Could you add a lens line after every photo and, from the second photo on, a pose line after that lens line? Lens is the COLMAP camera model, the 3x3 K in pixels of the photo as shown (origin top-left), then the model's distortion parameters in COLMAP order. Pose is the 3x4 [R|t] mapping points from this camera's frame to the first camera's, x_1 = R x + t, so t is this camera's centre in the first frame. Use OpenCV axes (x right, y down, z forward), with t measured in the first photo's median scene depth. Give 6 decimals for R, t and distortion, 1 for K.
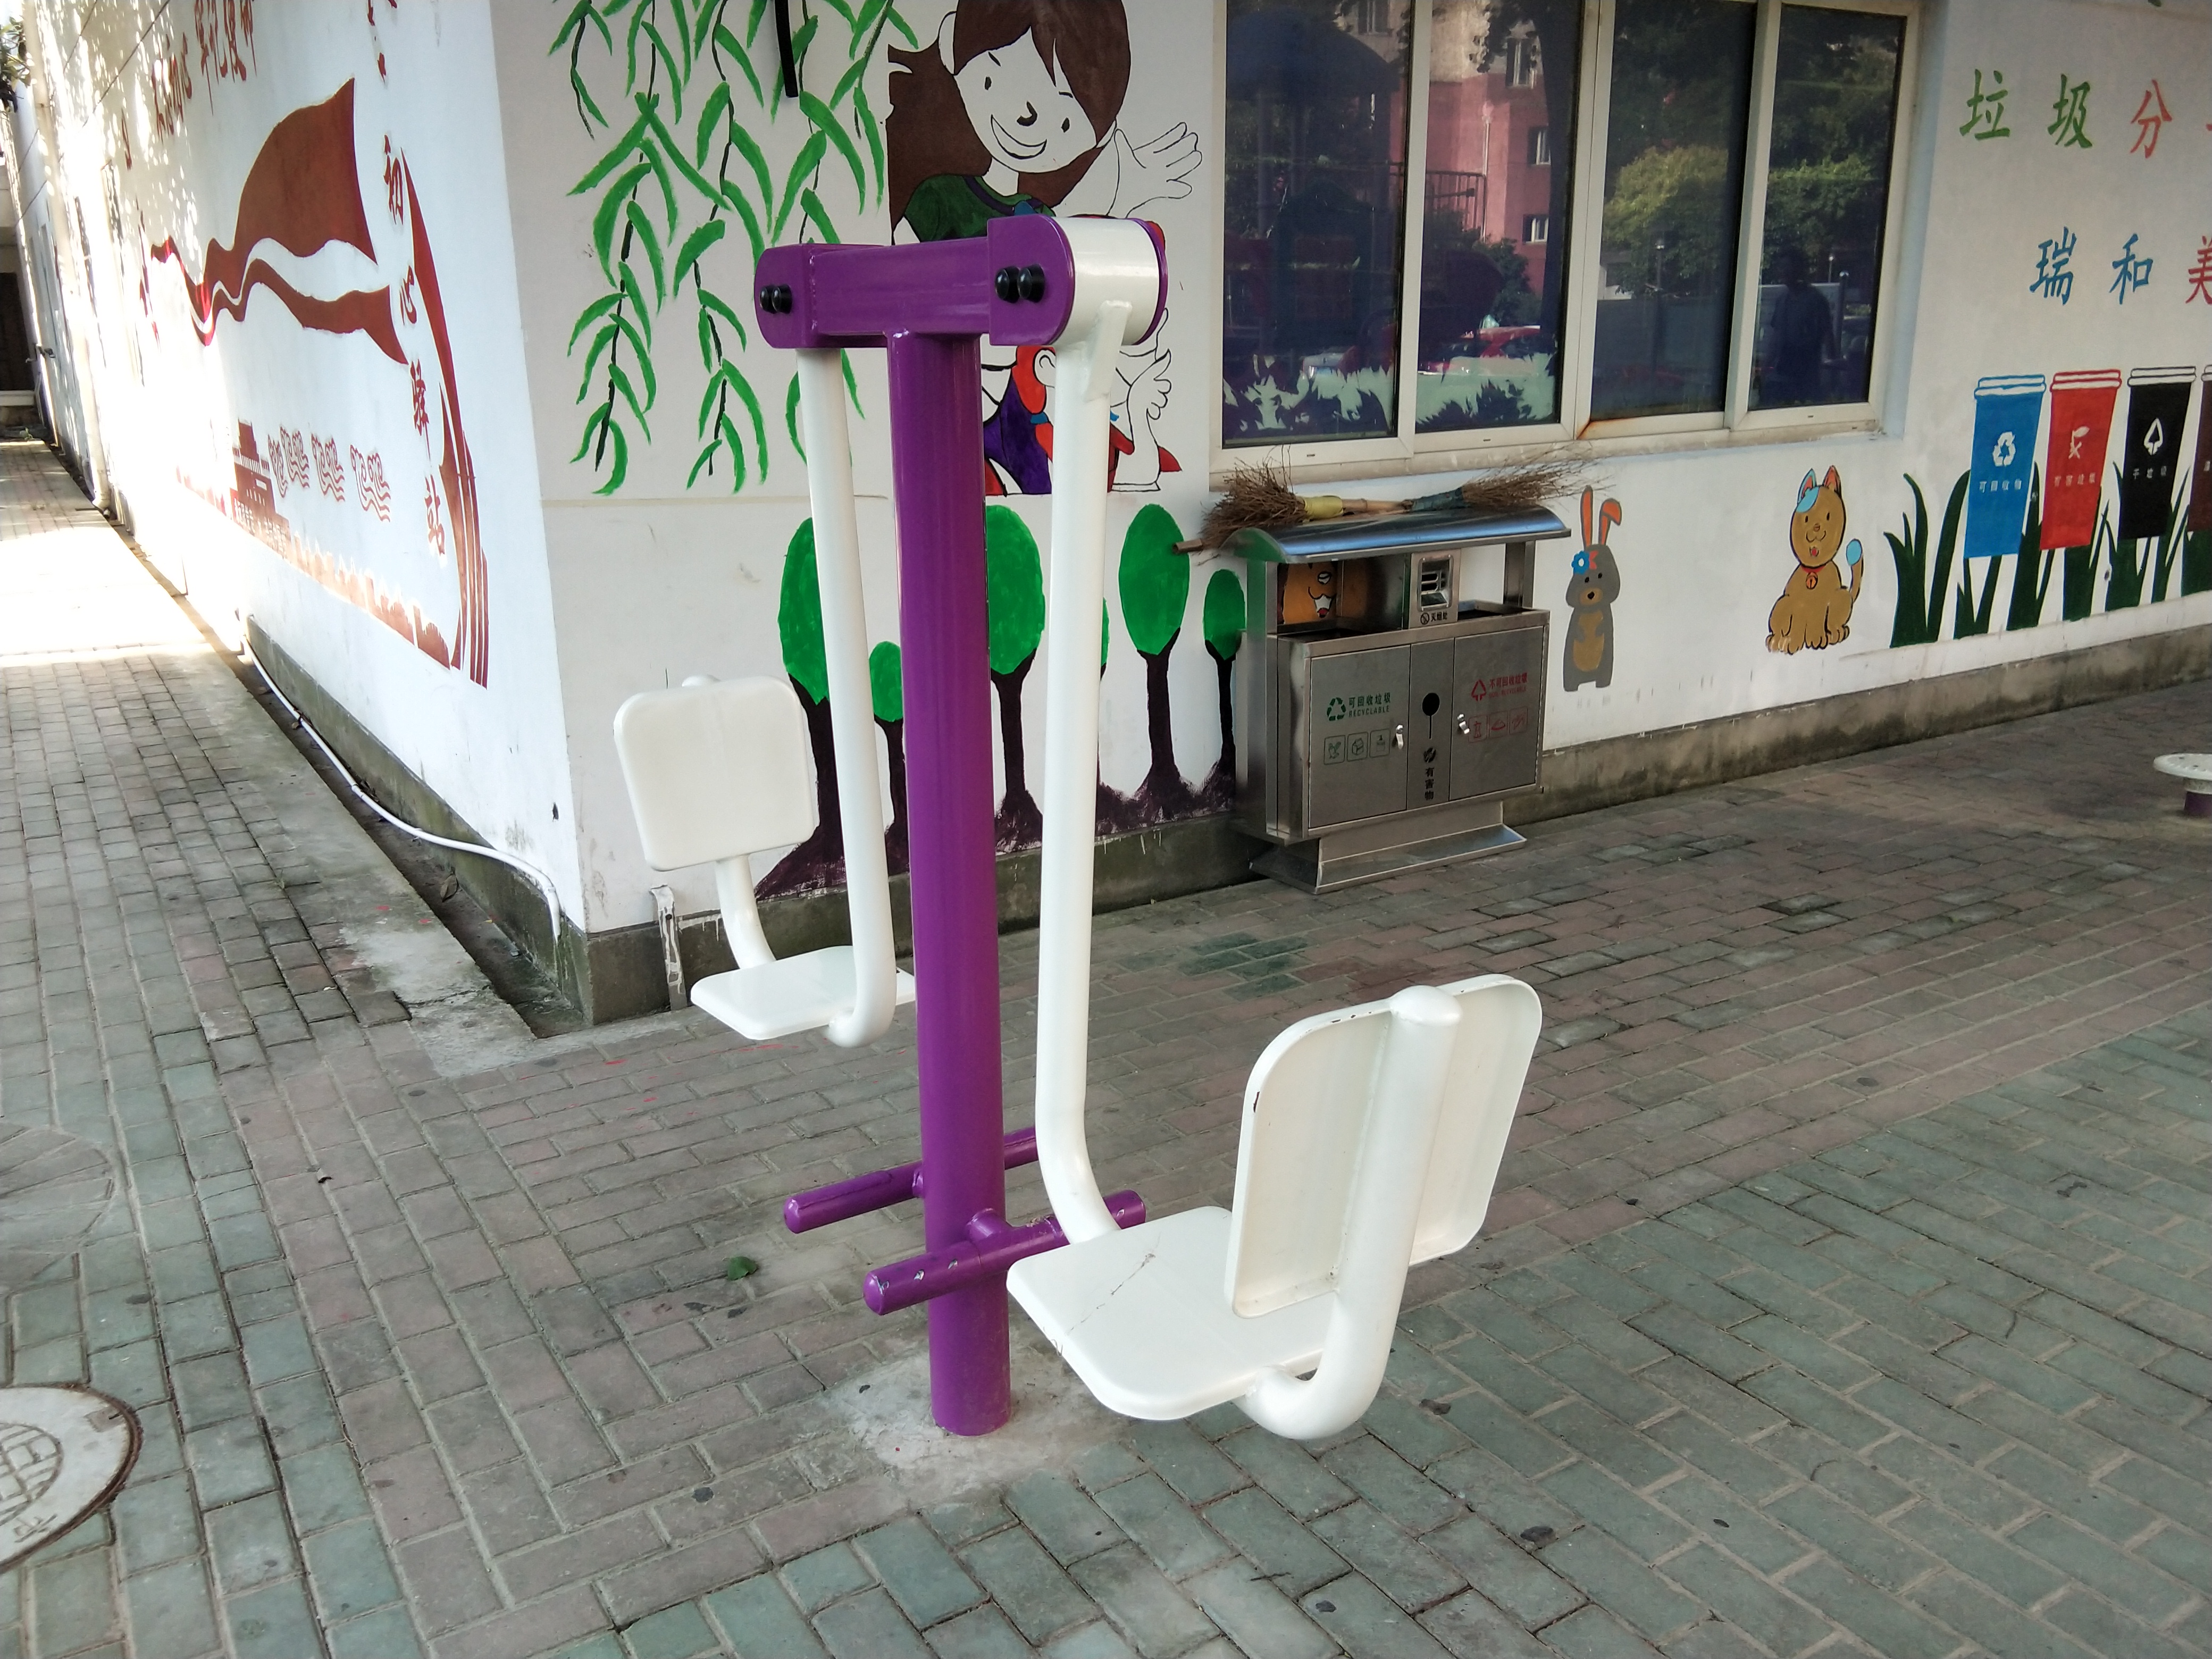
lens RADIAL K [[1782.7, 0, 1100.9], [0, 1782.7, 801.0], [0, 0, 1]] dist [0.098722, -0.132373]
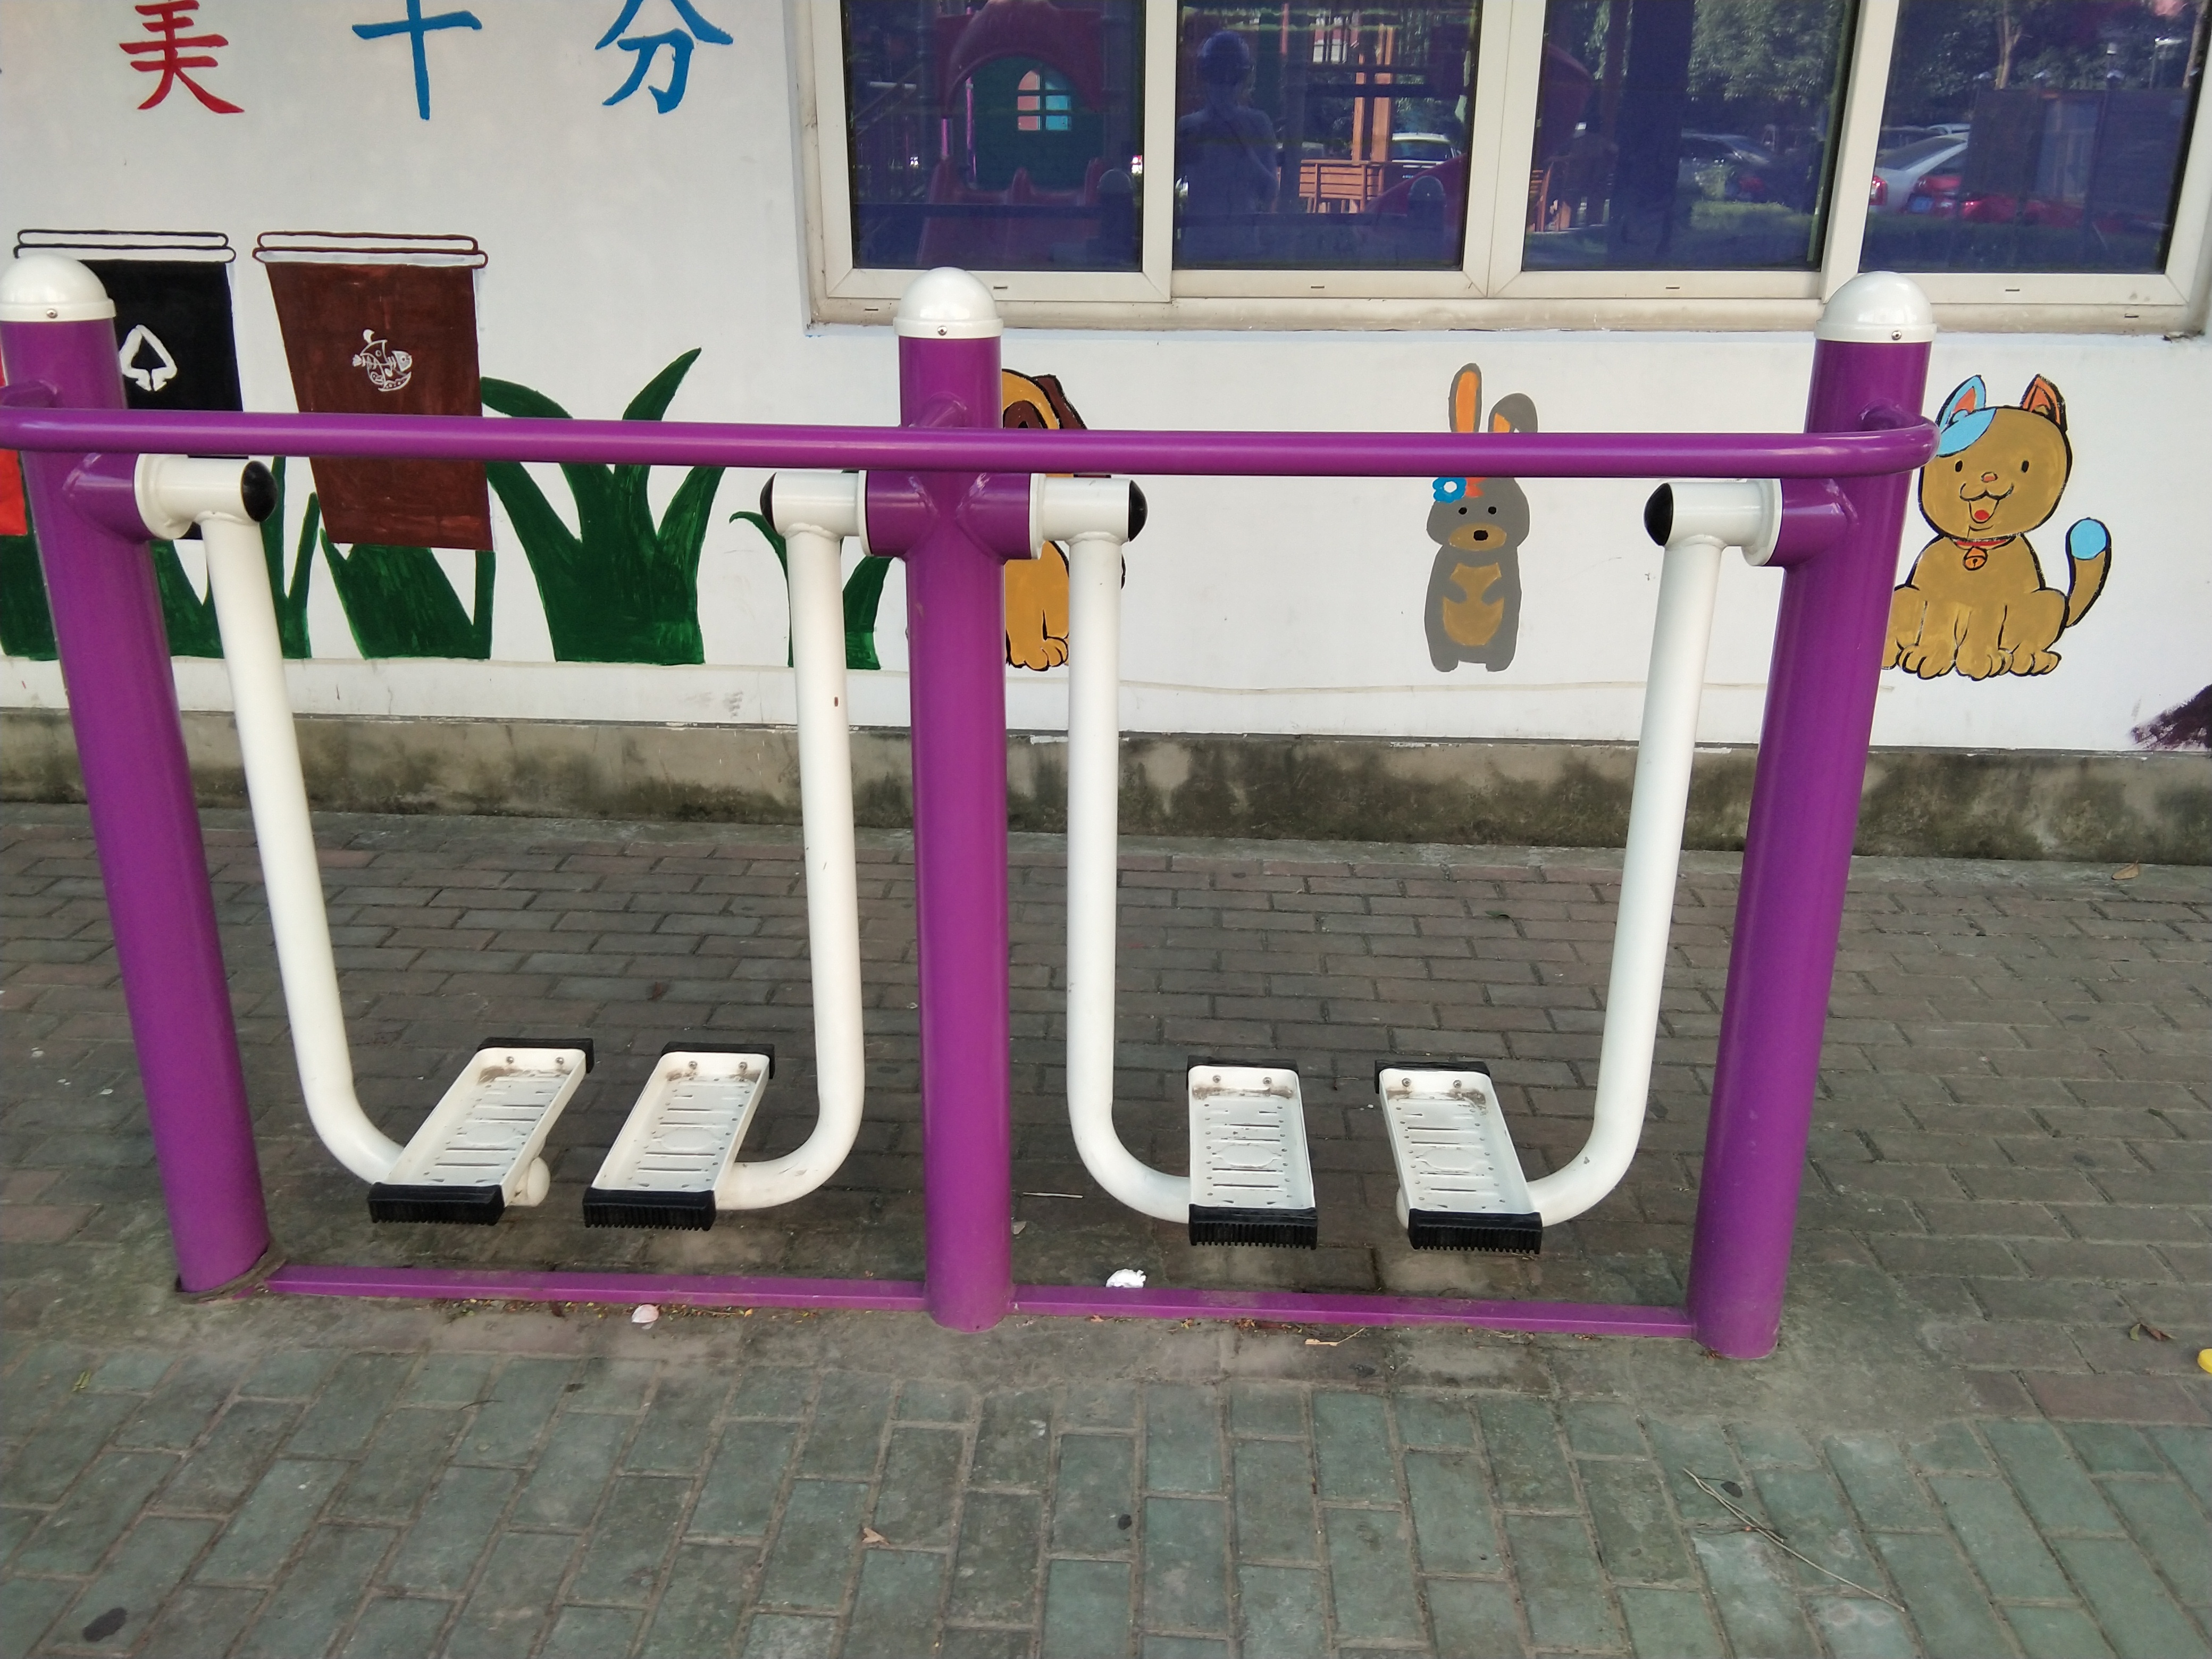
lens RADIAL K [[1782.7, 0, 1100.9], [0, 1782.7, 801.0], [0, 0, 1]] dist [0.098722, -0.132373]
pose [[0.823352, 0.218494, -0.523787, 1.444540], [-0.167138, 0.975342, 0.144129, -0.250247], [0.542362, -0.031124, 0.839568, 0.872994]]
